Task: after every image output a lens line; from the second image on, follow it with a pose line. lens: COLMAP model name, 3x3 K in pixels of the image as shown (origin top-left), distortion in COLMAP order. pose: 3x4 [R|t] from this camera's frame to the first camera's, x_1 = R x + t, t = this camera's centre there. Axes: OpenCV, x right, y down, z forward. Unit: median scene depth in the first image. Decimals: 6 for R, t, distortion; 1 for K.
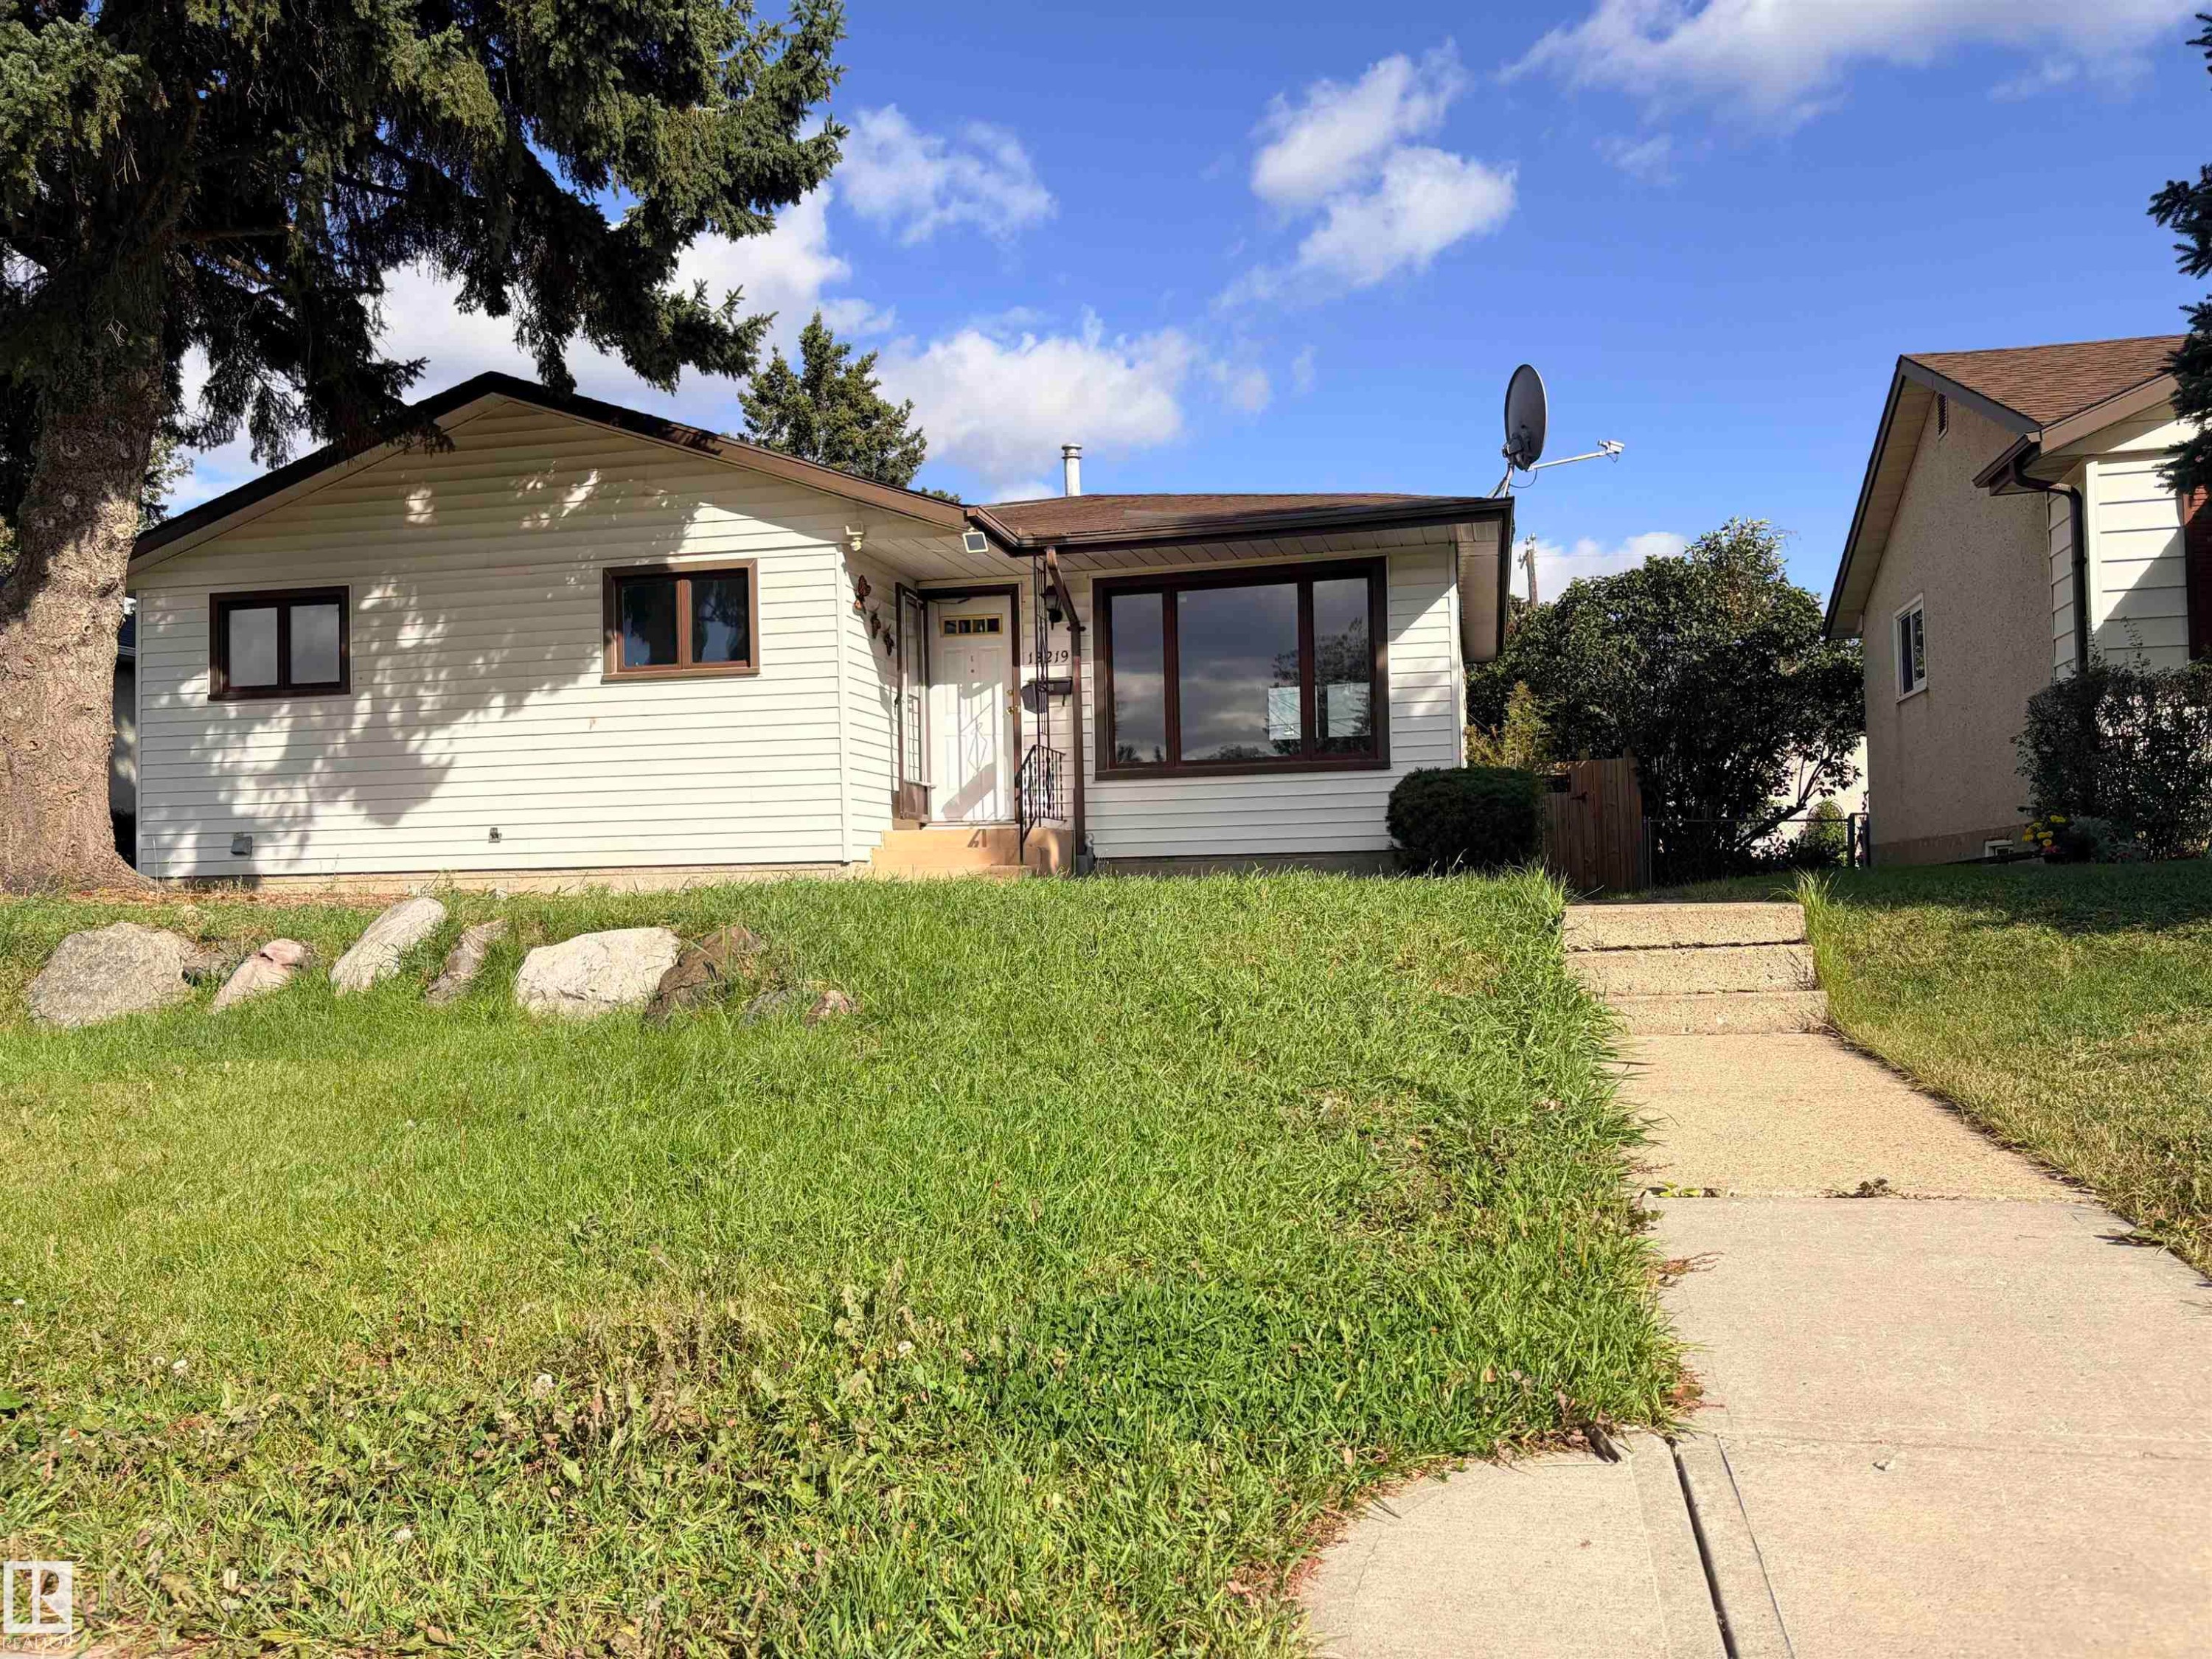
lens RADIAL K [[1671.5, 0, 1106.0], [0, 1671.5, 829.5], [0, 0, 1]] dist [-0.000189, 0.001728]
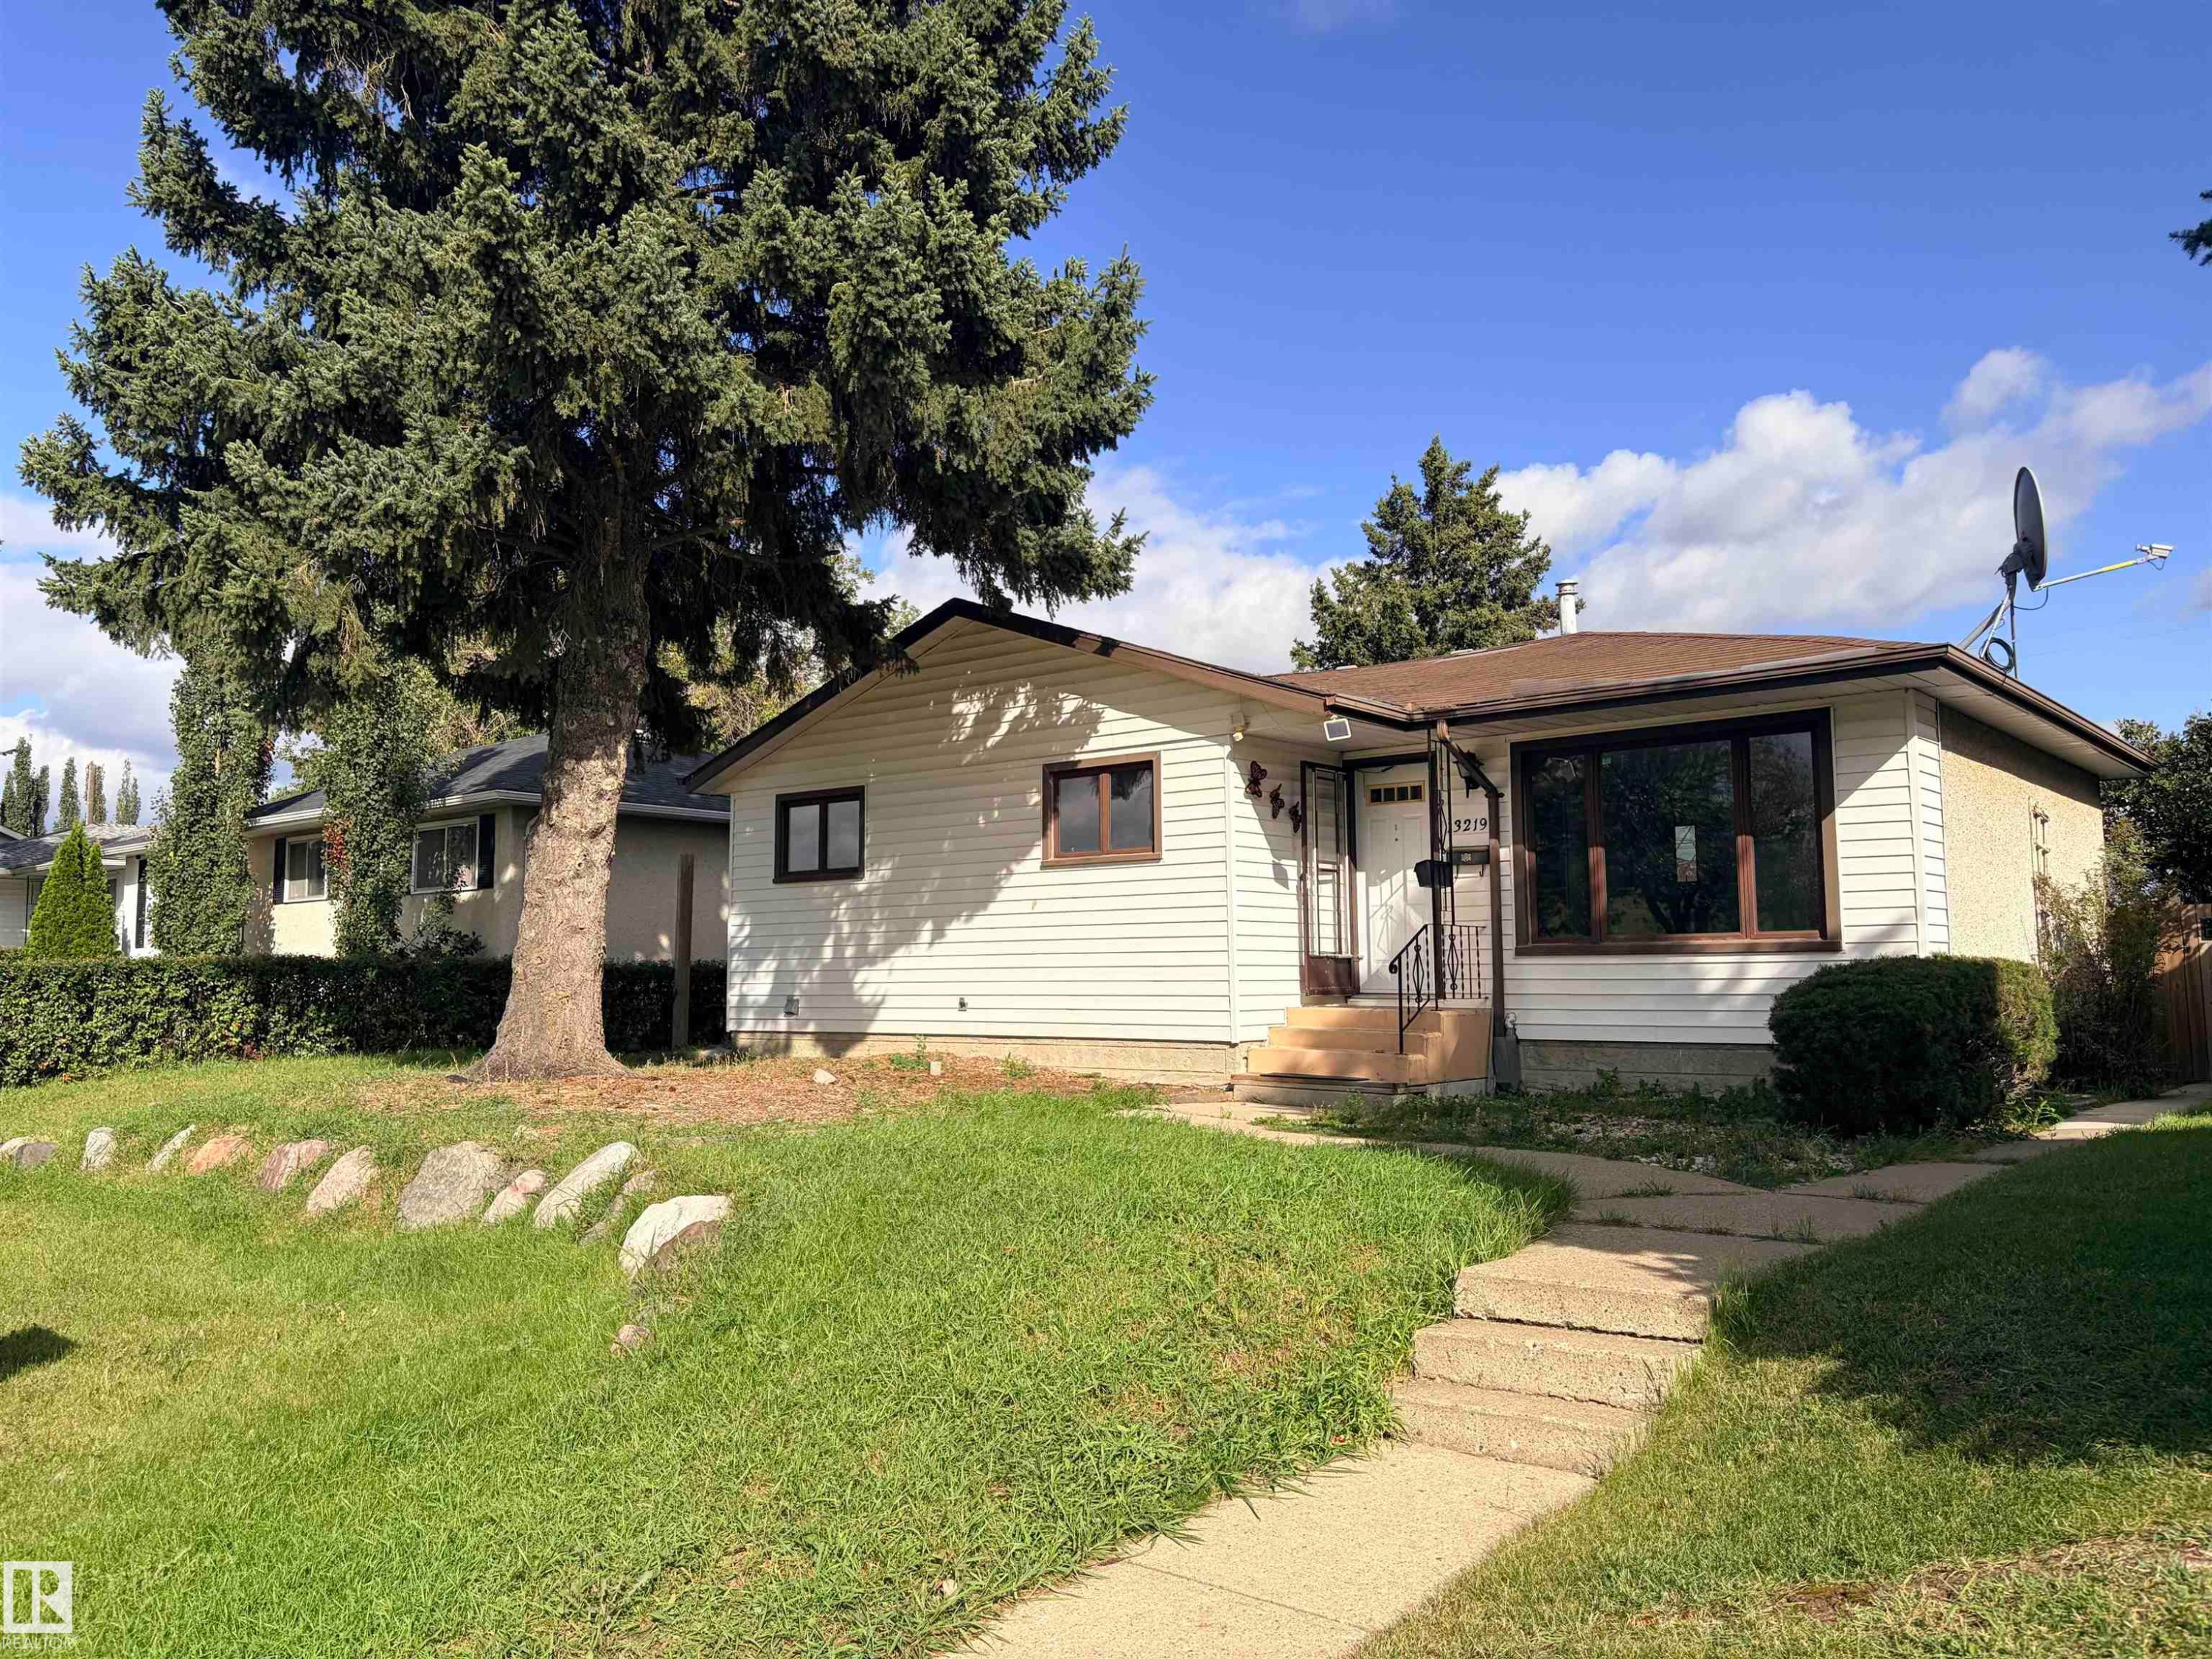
lens RADIAL K [[1657.2, 0, 1106.5], [0, 1657.2, 739.3], [0, 0, 1]] dist [0.140996, -0.211849]
pose [[0.888320, -0.052106, -0.456260, 0.235057], [0.009471, 0.995409, -0.095239, -0.065484], [0.459128, 0.080282, 0.884735, 0.042181]]
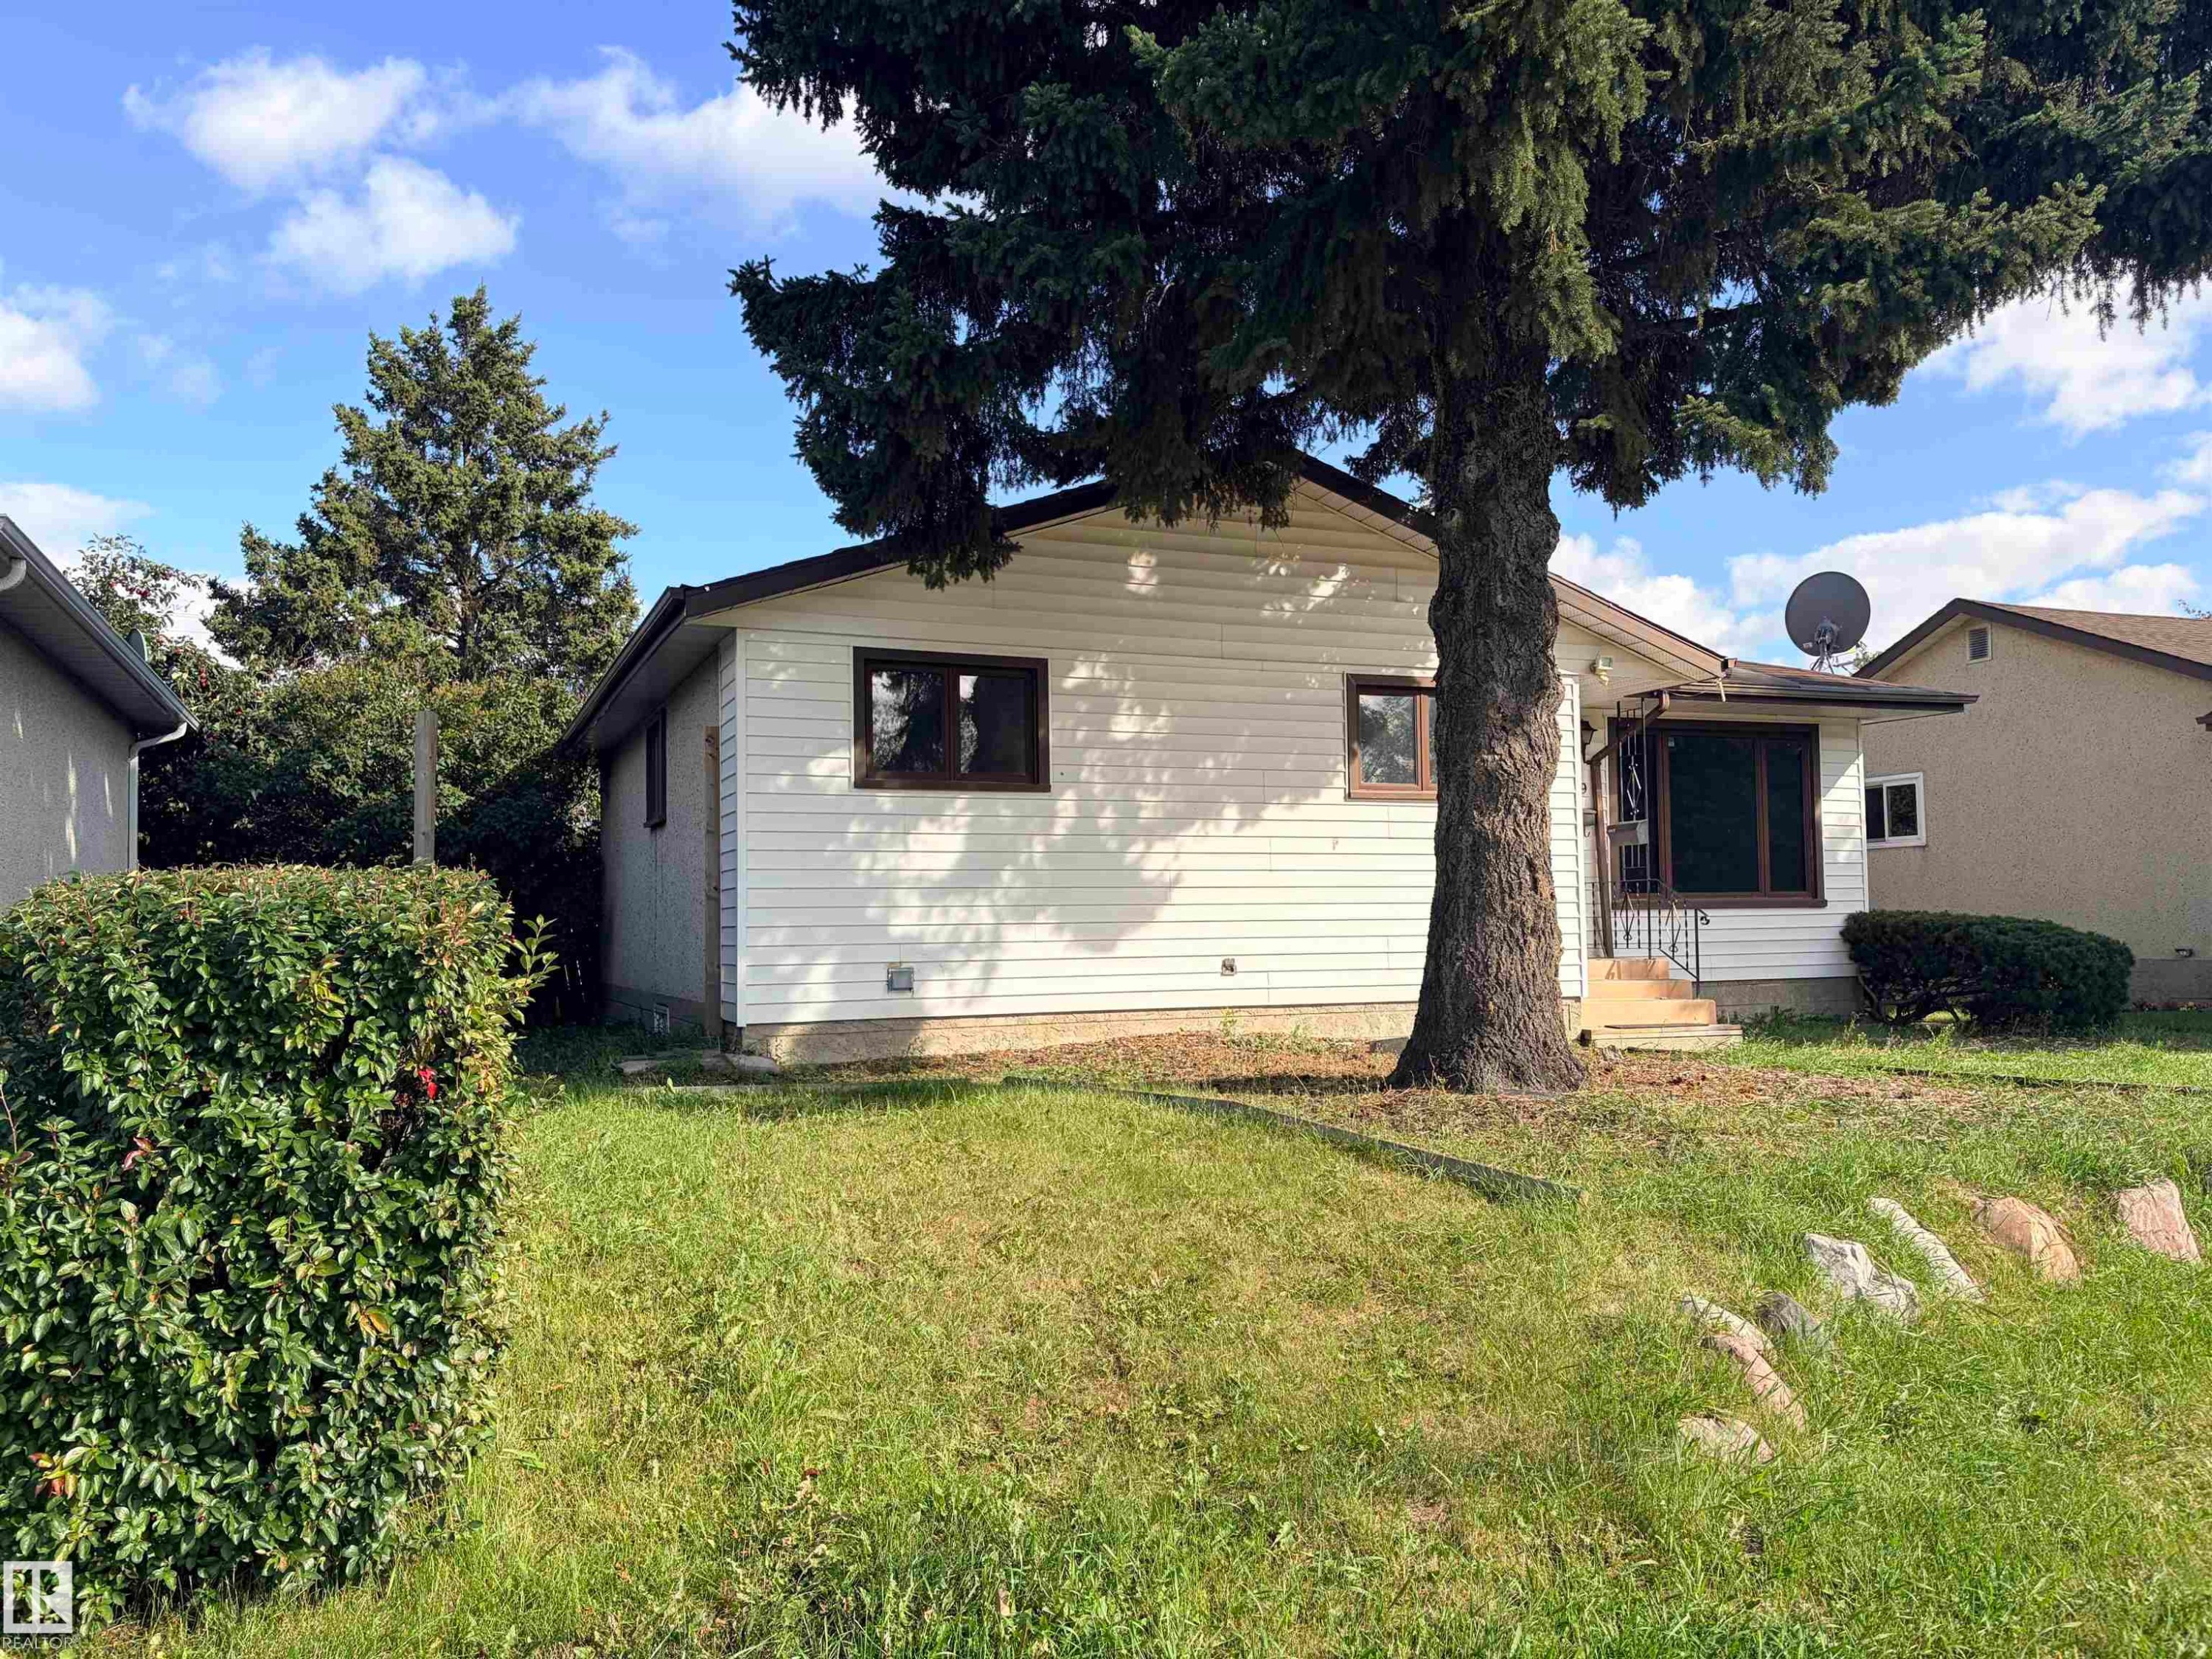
lens RADIAL K [[1671.5, 0, 1106.0], [0, 1671.5, 829.5], [0, 0, 1]] dist [-0.000189, 0.001728]
pose [[0.825260, 0.042992, 0.563115, -0.893623], [-0.023995, 0.998867, -0.041095, -0.030094], [-0.564244, 0.020402, 0.825356, 0.318436]]
